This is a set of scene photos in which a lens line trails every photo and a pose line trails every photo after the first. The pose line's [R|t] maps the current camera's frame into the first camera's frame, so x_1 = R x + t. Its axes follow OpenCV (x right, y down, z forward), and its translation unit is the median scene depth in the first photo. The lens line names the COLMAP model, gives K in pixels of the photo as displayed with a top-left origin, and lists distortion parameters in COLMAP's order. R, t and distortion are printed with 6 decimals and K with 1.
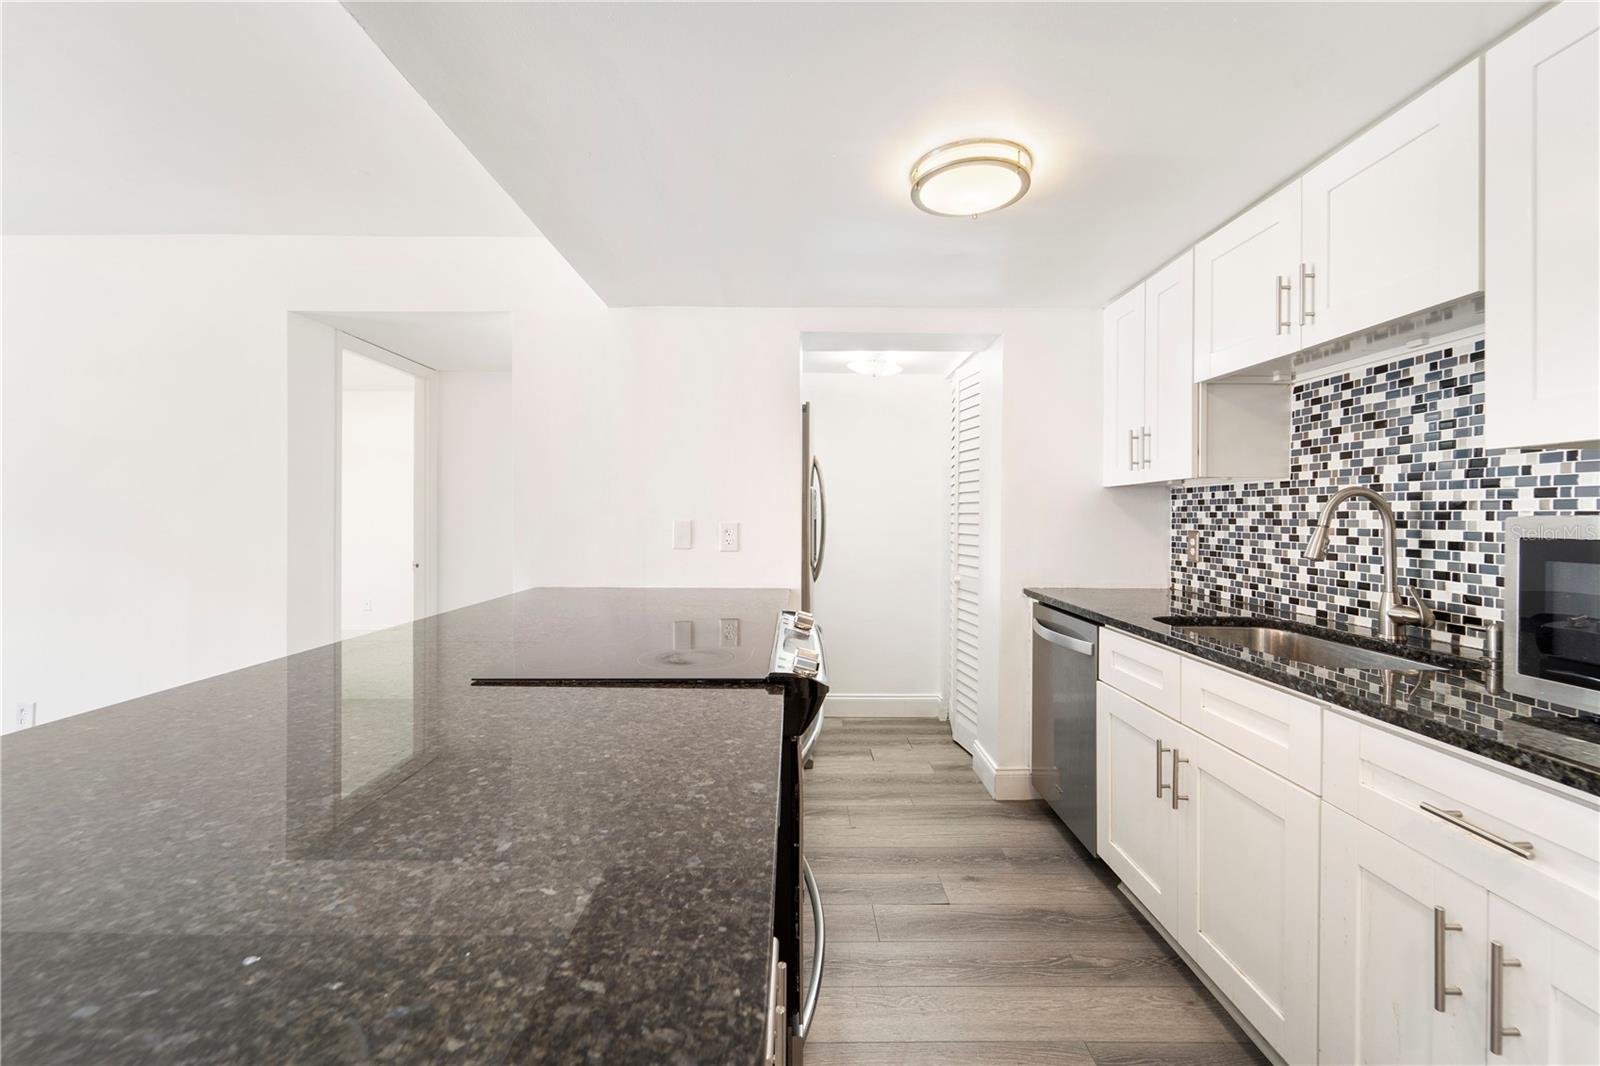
lens RADIAL K [[793.1, 0, 806.0], [0, 793.1, 517.8], [0, 0, 1]] dist [-0.001600, -0.003046]
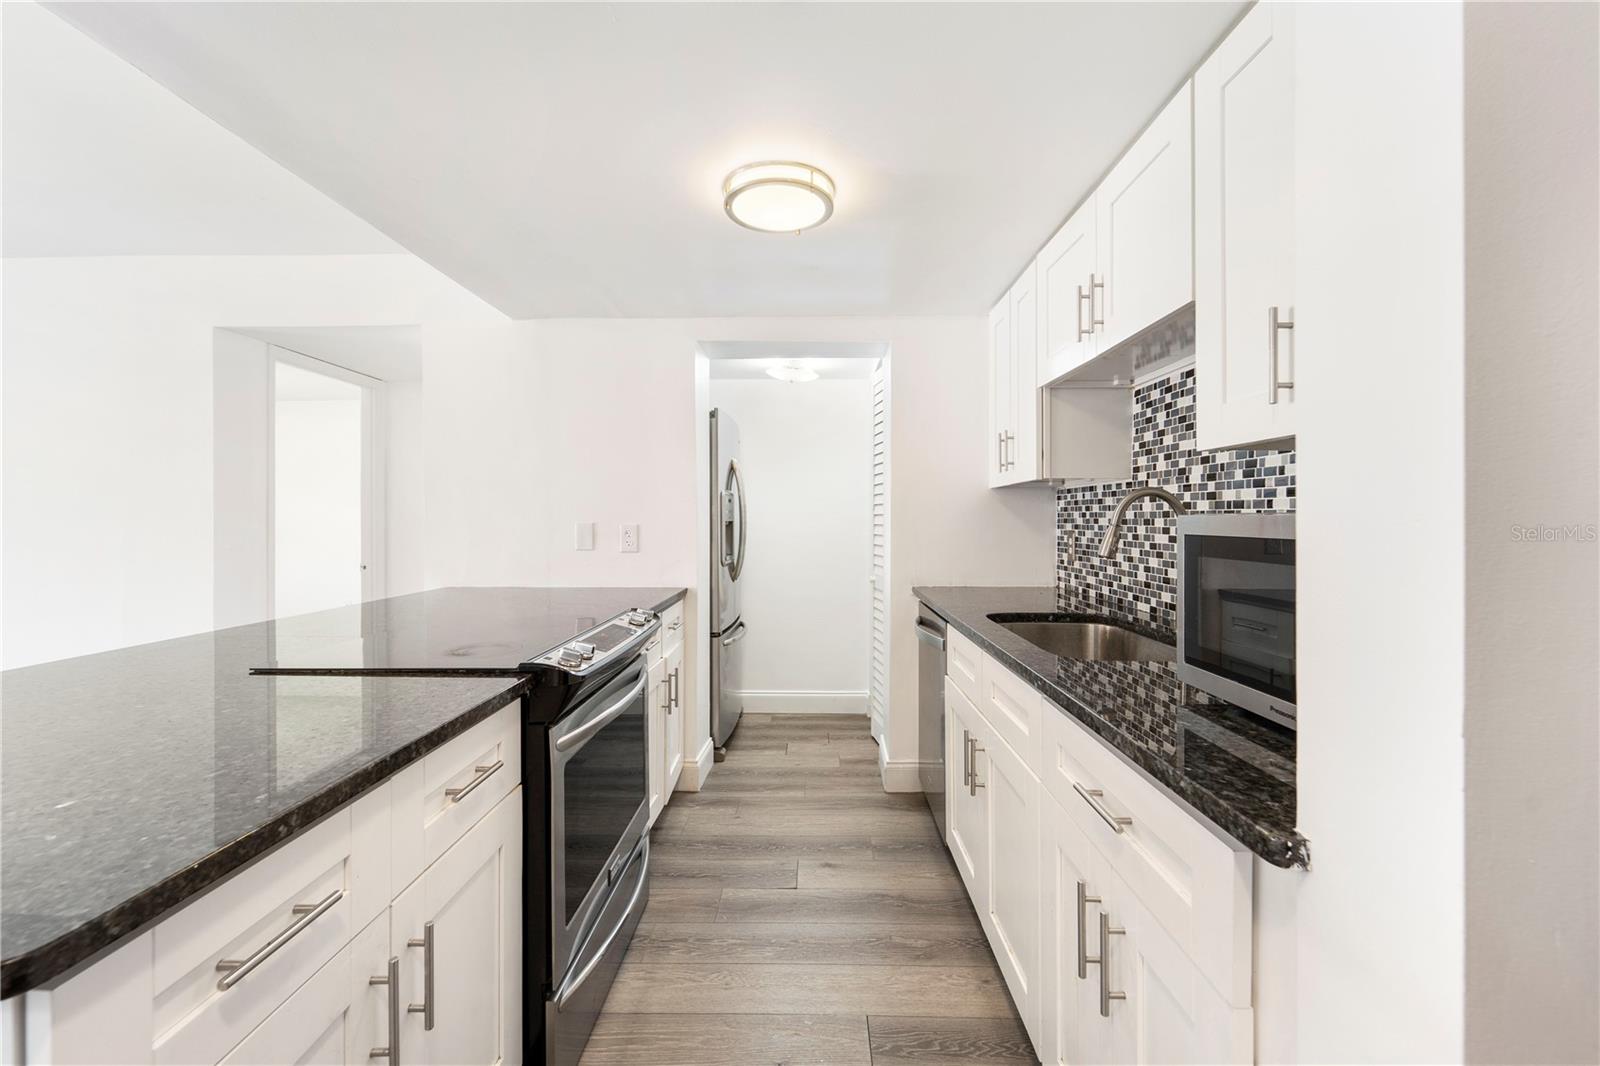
lens RADIAL K [[793.1, 0, 843.6], [0, 793.1, 518.6], [0, 0, 1]] dist [-0.001600, -0.003046]
pose [[0.999659, -0.004937, -0.025634, 0.243431], [0.004898, 0.999987, -0.001595, 0.001386], [0.025641, 0.001469, 0.999670, -0.039173]]
